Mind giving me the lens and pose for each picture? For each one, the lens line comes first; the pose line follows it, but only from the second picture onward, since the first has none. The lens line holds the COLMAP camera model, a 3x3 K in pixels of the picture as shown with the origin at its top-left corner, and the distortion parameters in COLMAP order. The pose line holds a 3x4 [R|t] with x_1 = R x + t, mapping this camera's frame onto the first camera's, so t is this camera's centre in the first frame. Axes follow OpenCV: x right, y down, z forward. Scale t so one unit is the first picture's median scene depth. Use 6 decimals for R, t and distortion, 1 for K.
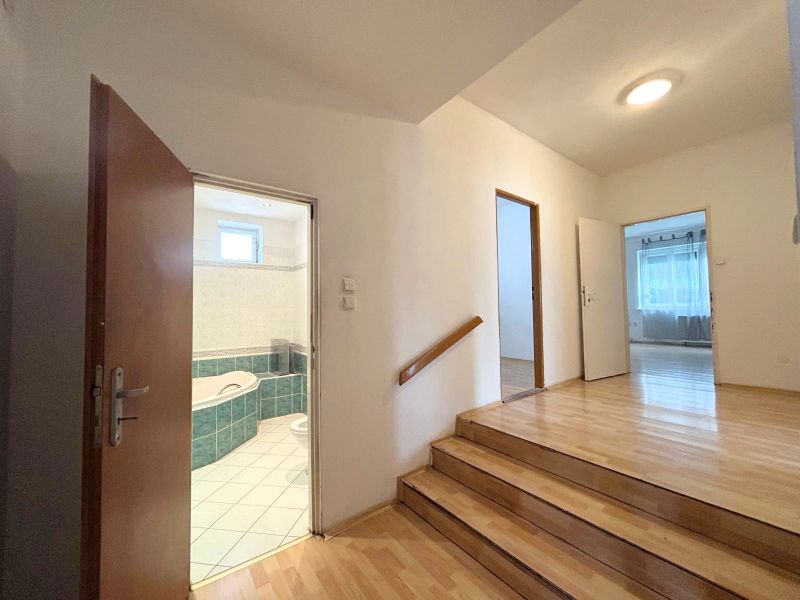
lens RADIAL K [[321.1, 0, 397.7], [0, 321.1, 299.5], [0, 0, 1]] dist [0.000973, 0.000048]
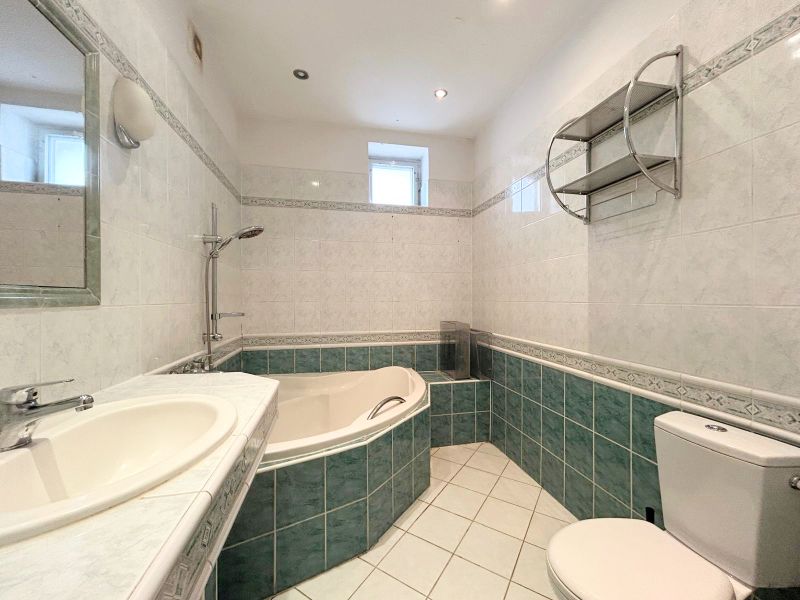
lens RADIAL K [[321.1, 0, 399.9], [0, 321.1, 298.3], [0, 0, 1]] dist [0.000973, 0.000048]
pose [[0.912696, 0.010510, -0.408504, -0.245555], [0.007282, 0.999092, 0.041974, 0.058788], [0.408574, -0.041284, 0.911791, 0.447285]]
